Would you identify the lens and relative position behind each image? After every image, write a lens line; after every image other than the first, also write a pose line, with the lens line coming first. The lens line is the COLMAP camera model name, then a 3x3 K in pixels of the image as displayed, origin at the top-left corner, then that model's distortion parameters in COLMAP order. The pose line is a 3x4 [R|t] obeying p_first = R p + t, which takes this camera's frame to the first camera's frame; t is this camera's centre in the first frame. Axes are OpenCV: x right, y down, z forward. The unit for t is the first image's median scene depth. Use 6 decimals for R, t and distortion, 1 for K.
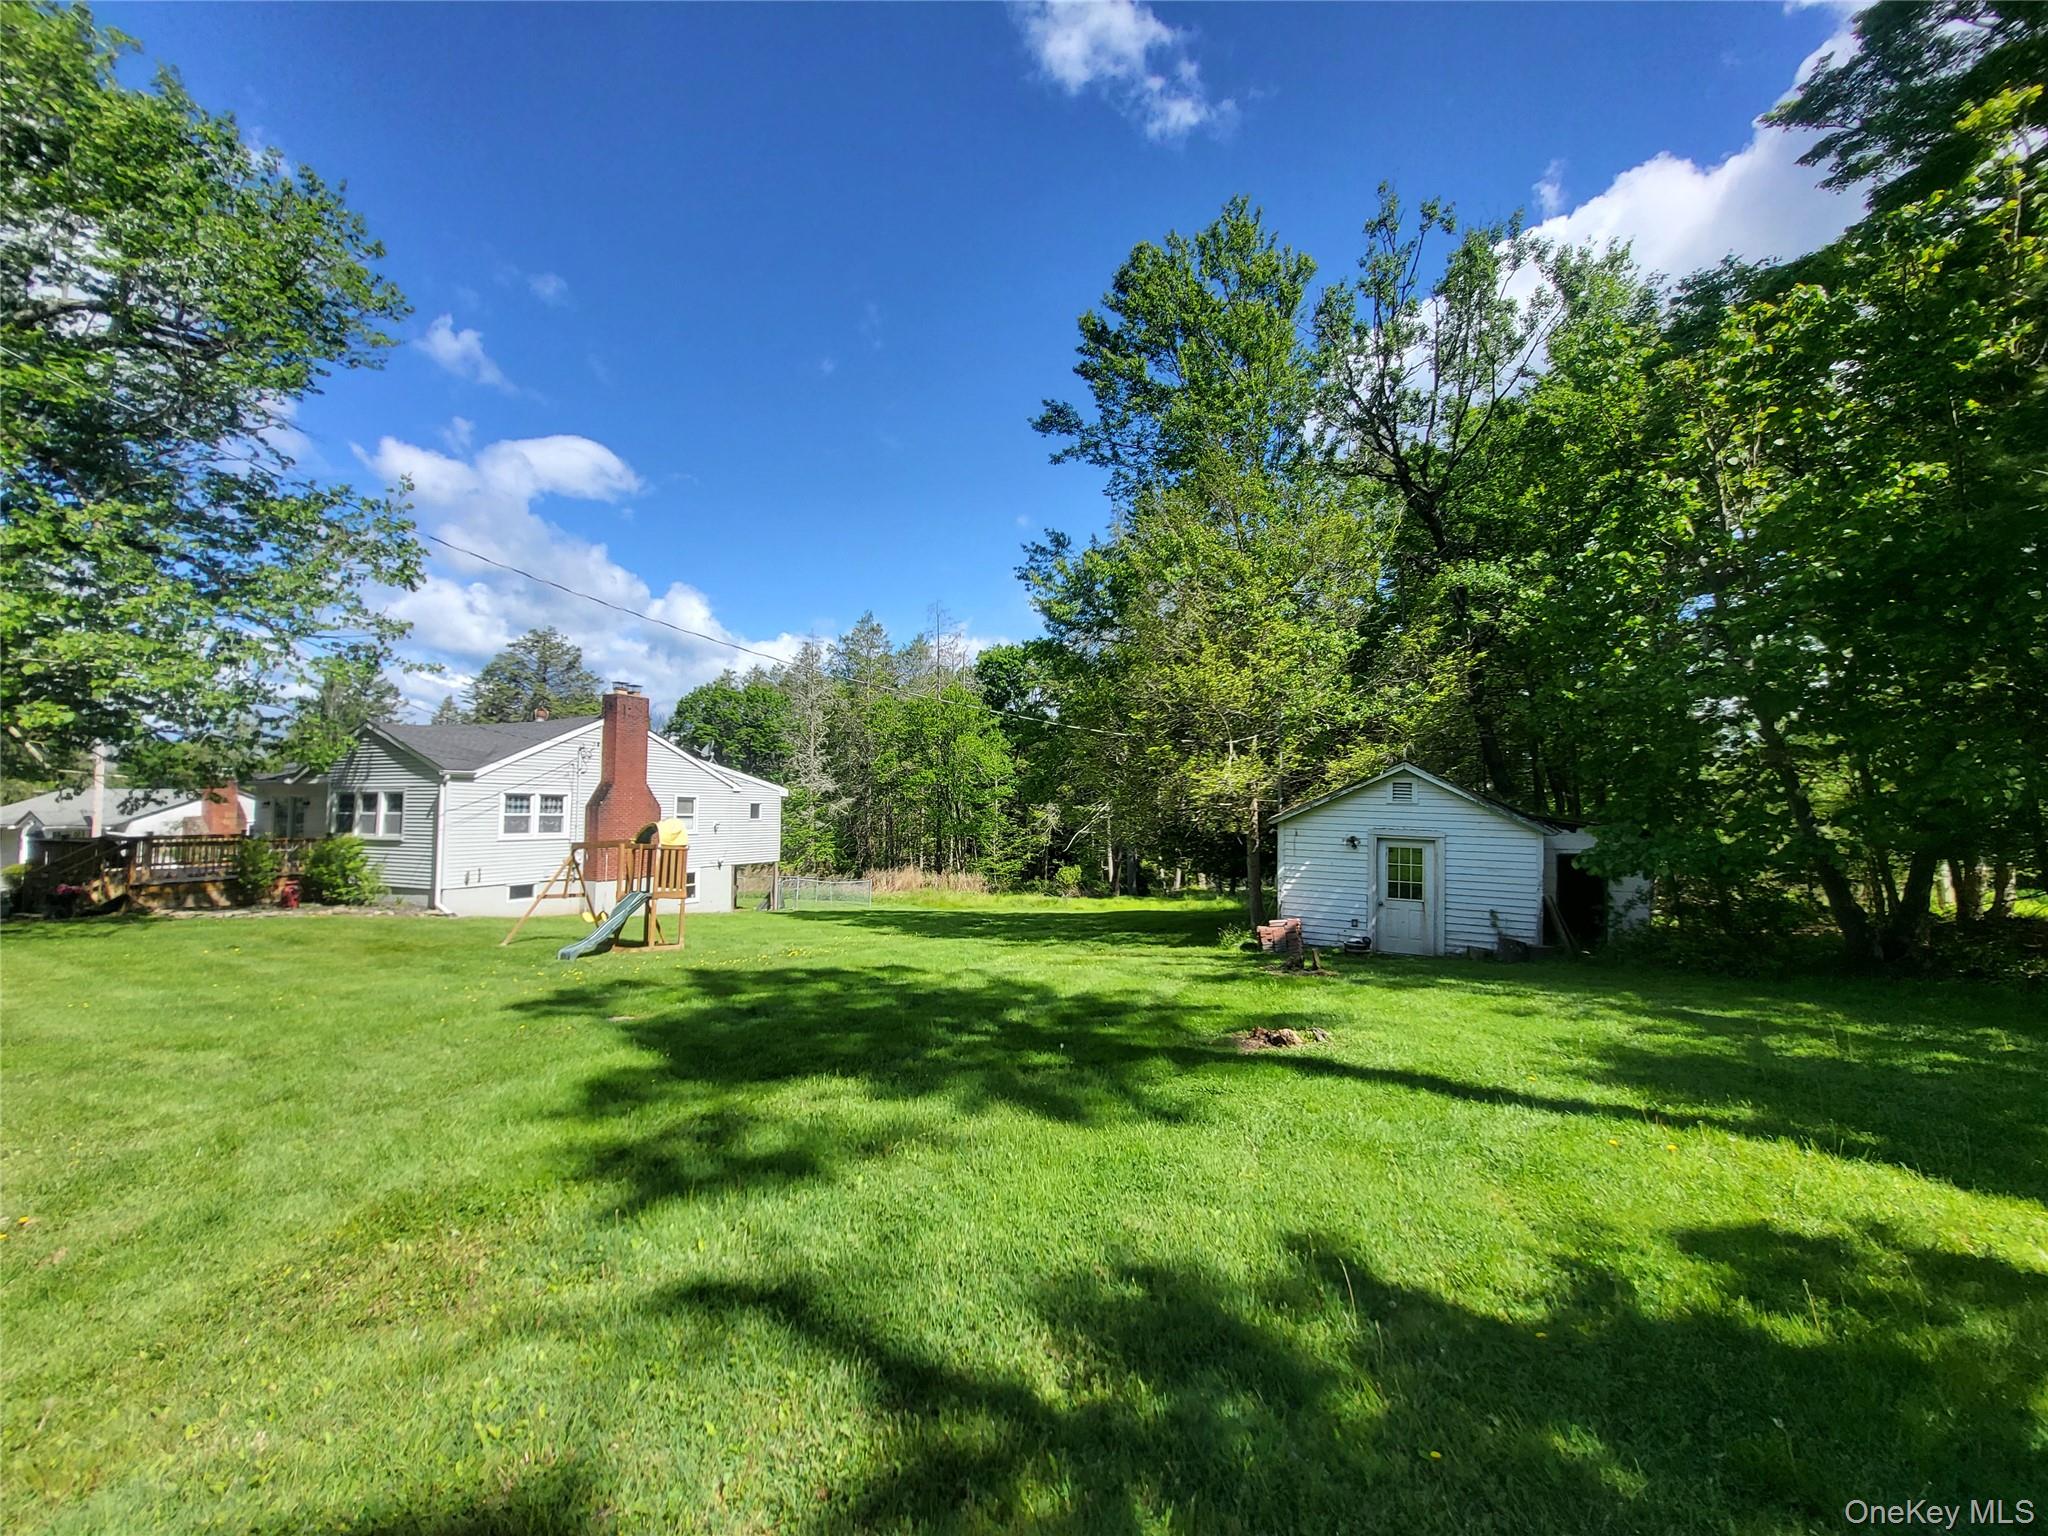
lens RADIAL K [[799.2, 0, 1013.8], [0, 799.2, 764.0], [0, 0, 1]] dist [-0.000316, 0.001471]
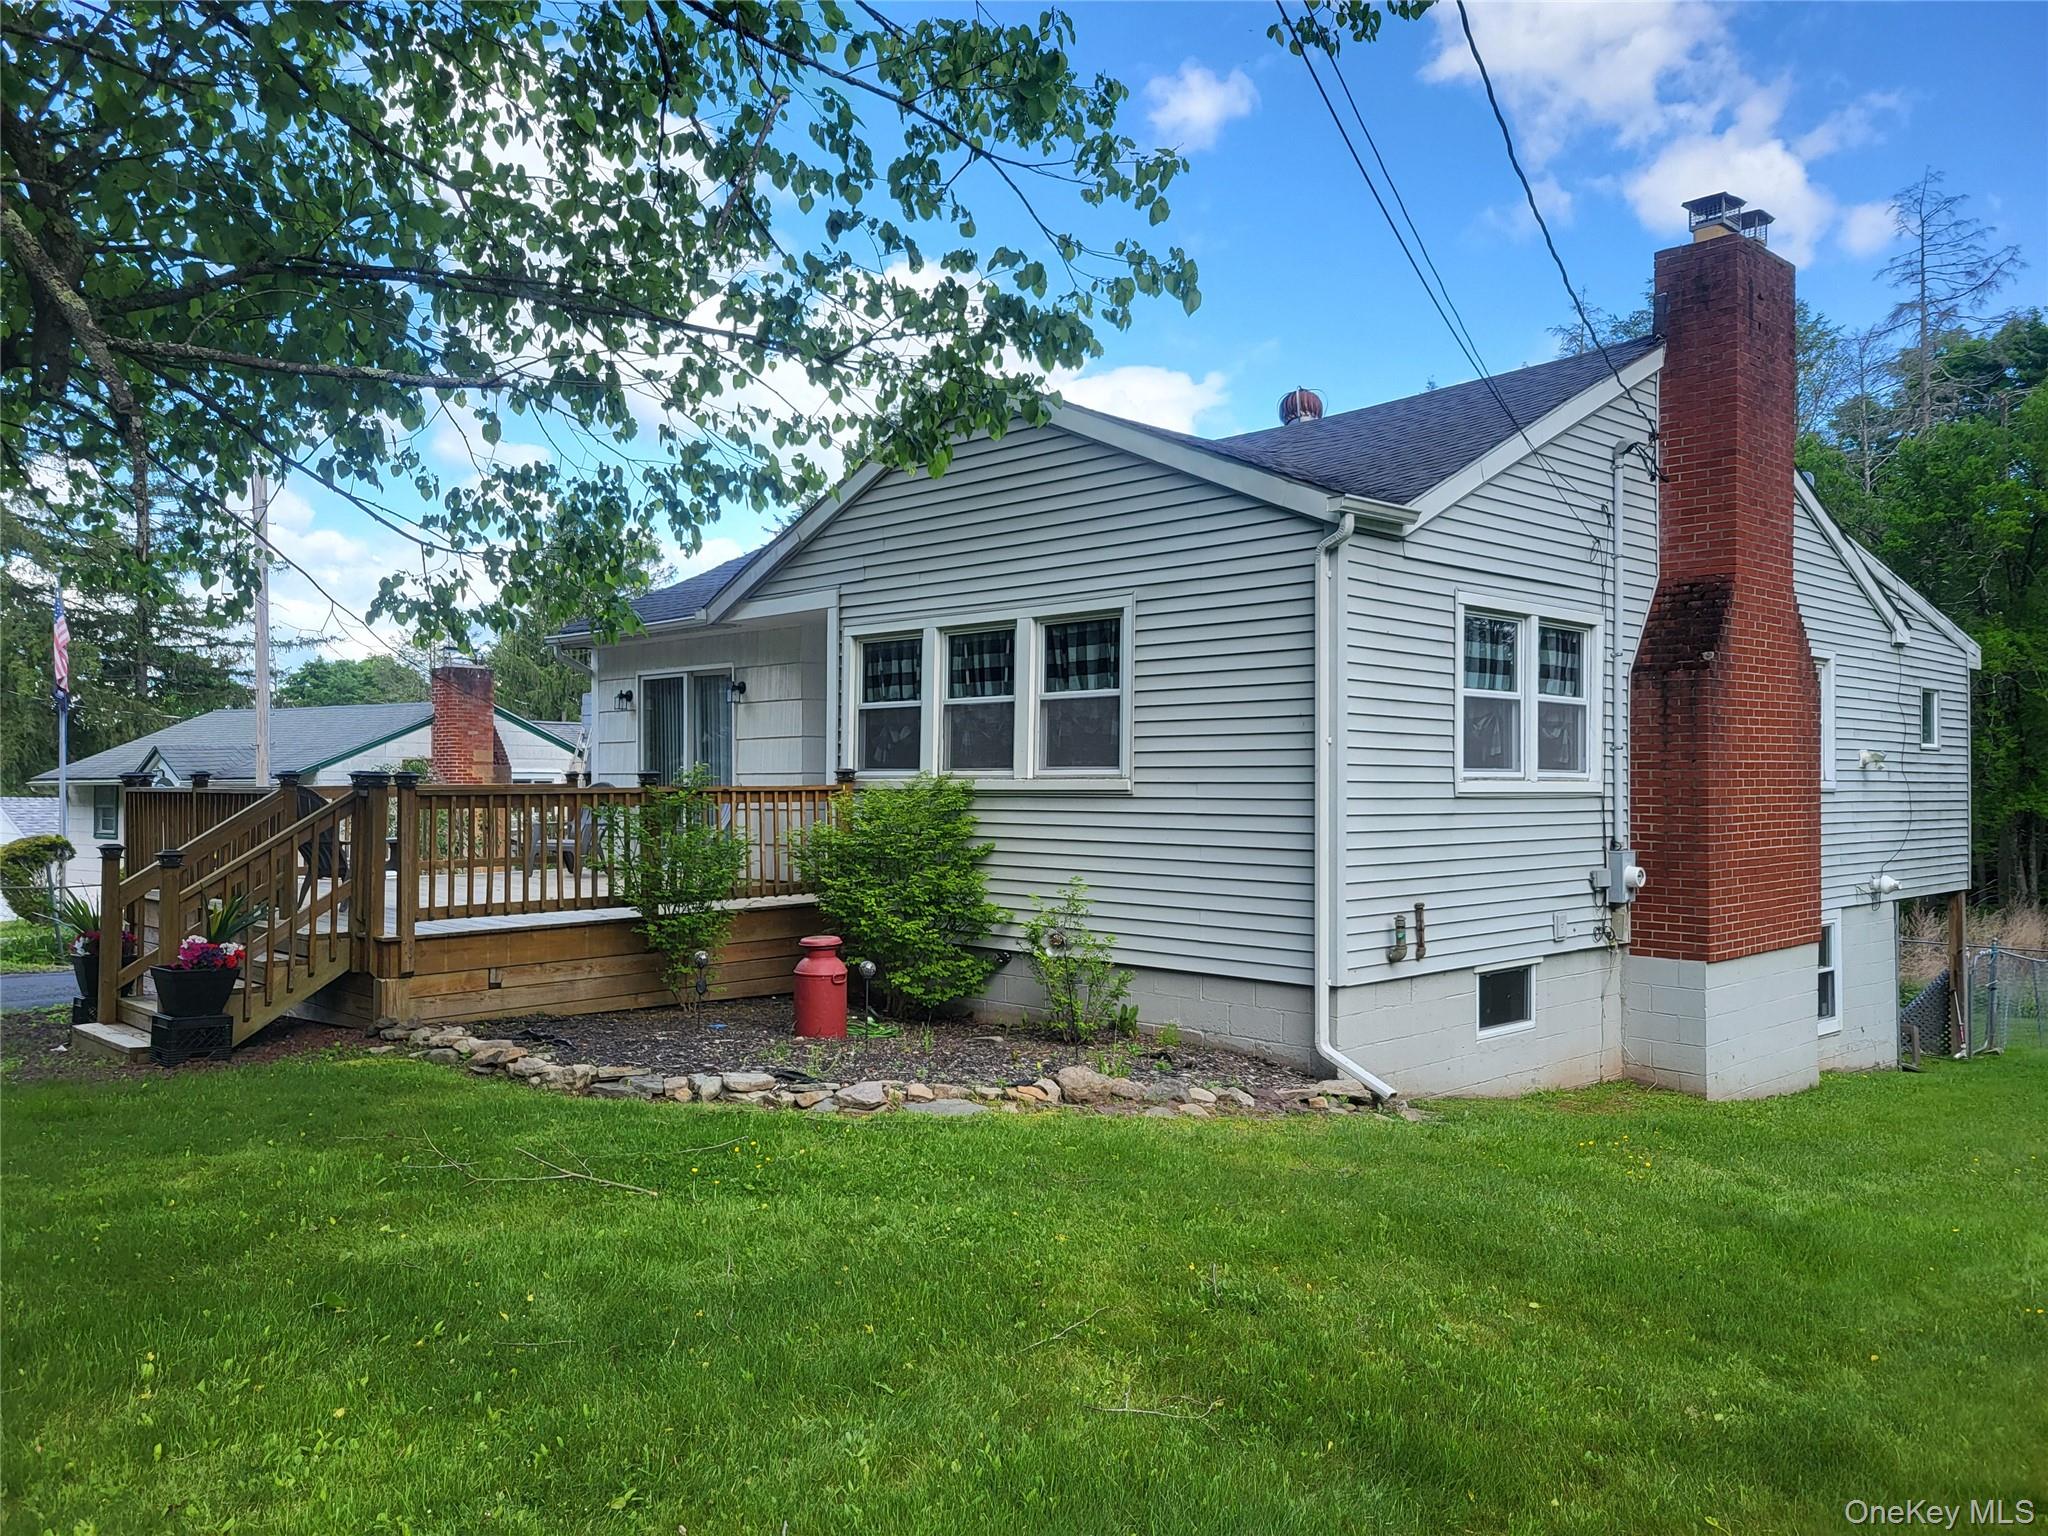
lens RADIAL K [[1552.9, 0, 1031.3], [0, 1552.9, 769.5], [0, 0, 1]] dist [0.047954, -0.019635]
pose [[0.928549, -0.006624, -0.371152, -0.612642], [0.023793, 0.998847, 0.041698, 0.067160], [0.370447, -0.047550, 0.927636, 0.519033]]
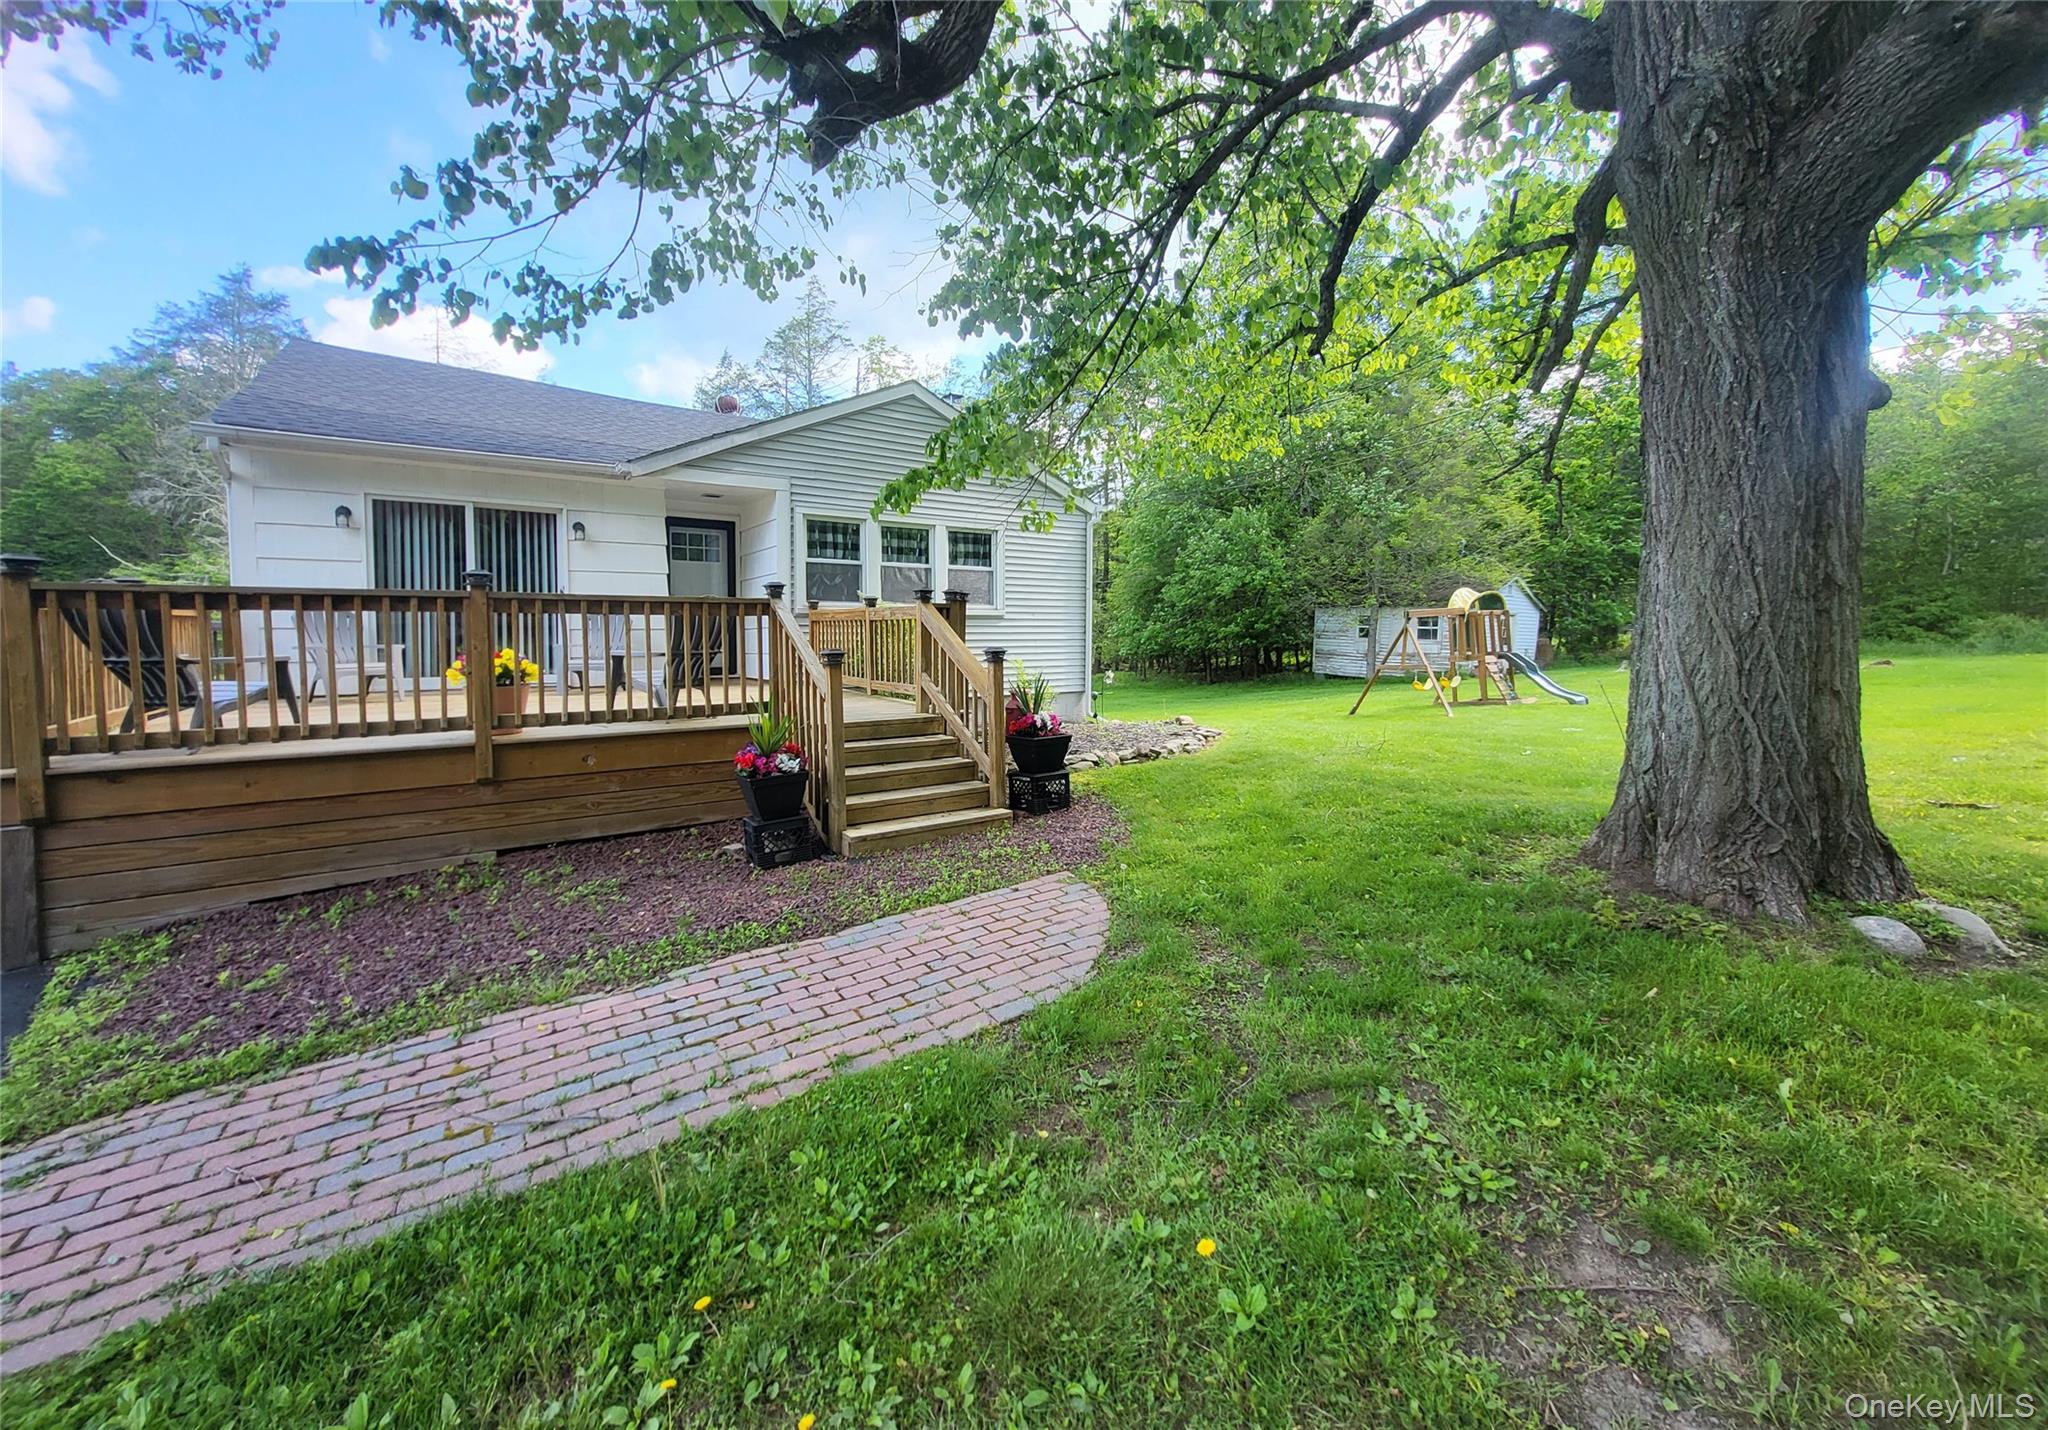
lens RADIAL K [[800.9, 0, 1005.6], [0, 800.9, 659.2], [0, 0, 1]] dist [0.003069, 0.000596]
pose [[0.527216, -0.032980, 0.849091, -1.278857], [-0.046654, 0.996616, 0.067679, 0.088759], [-0.848449, -0.075295, 0.523893, 0.702841]]
